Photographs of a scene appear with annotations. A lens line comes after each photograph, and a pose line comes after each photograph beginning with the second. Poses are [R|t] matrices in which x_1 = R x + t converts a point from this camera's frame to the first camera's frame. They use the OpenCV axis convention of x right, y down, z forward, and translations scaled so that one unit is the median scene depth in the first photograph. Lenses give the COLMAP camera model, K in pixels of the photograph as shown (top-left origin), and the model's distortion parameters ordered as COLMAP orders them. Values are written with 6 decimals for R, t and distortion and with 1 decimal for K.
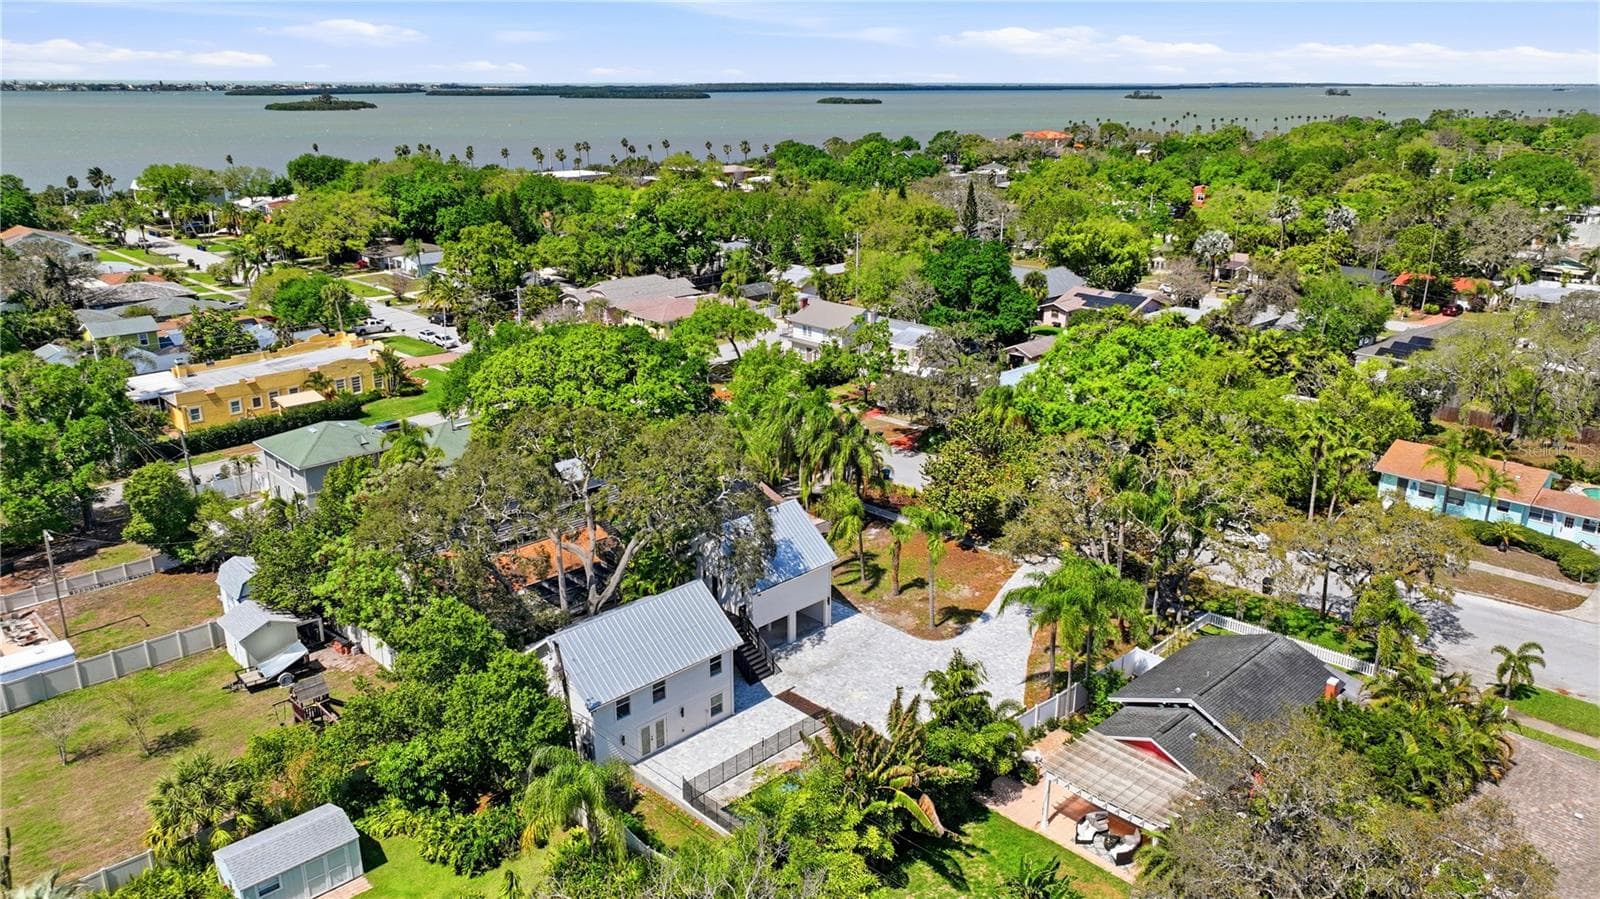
lens RADIAL K [[1113.6, 0, 845.1], [0, 1113.6, 447.5], [0, 0, 1]] dist [0.006517, 0.001470]
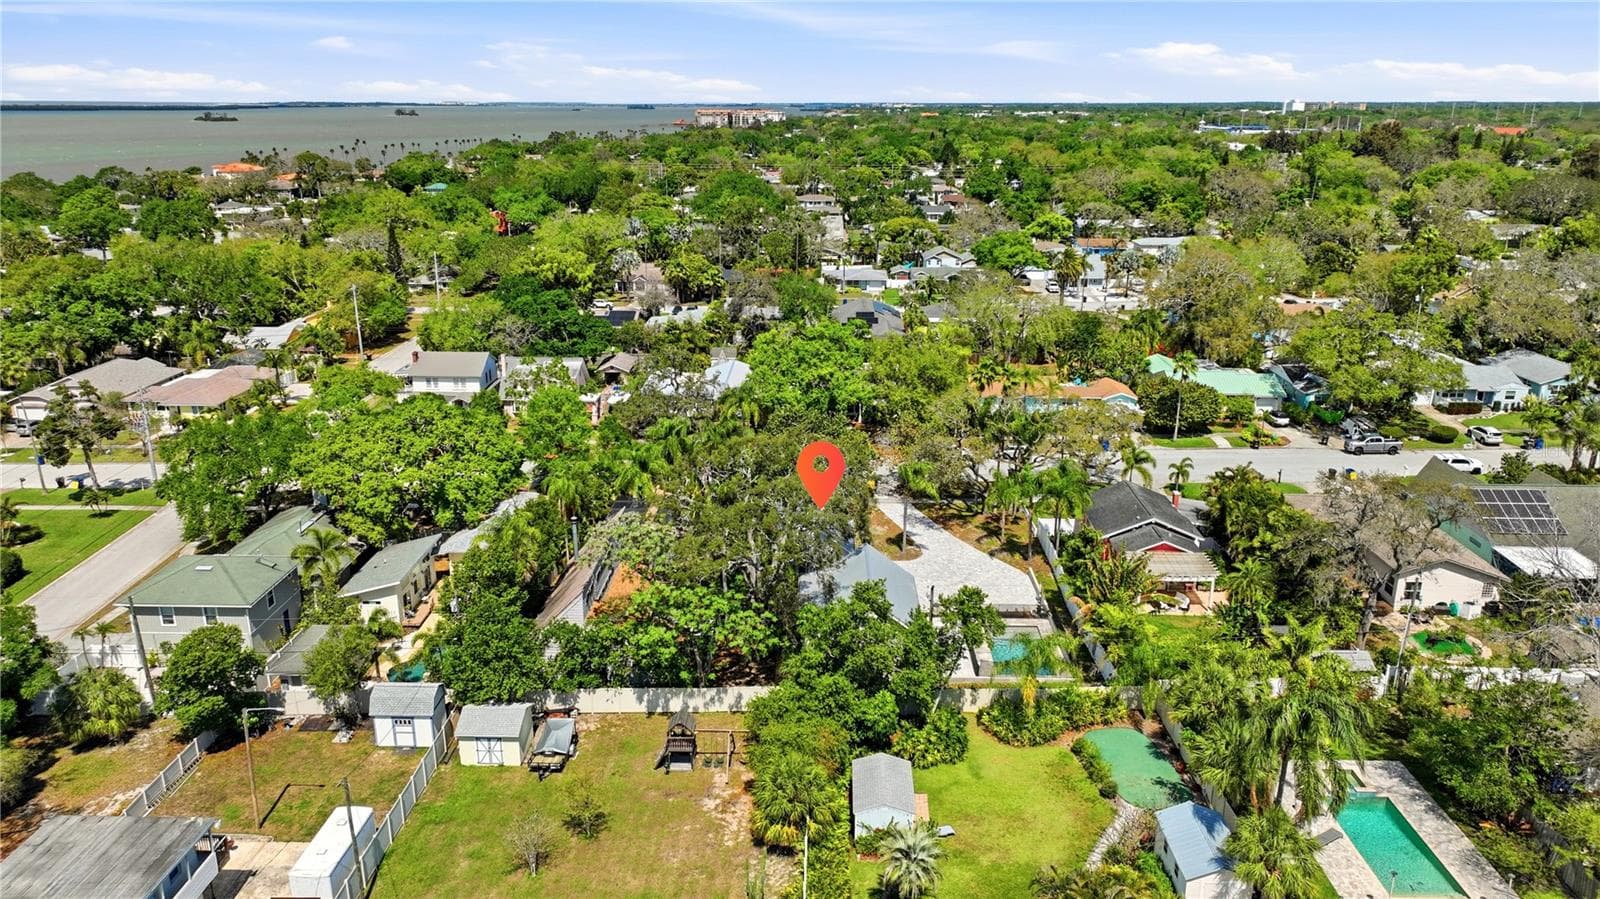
lens RADIAL K [[1113.6, 0, 845.1], [0, 1113.6, 447.5], [0, 0, 1]] dist [0.006517, 0.001470]
pose [[0.714901, -0.211134, 0.666588, -0.784464], [0.221992, 0.972536, 0.069957, -0.049274], [-0.663051, 0.097965, 0.742137, 0.135683]]
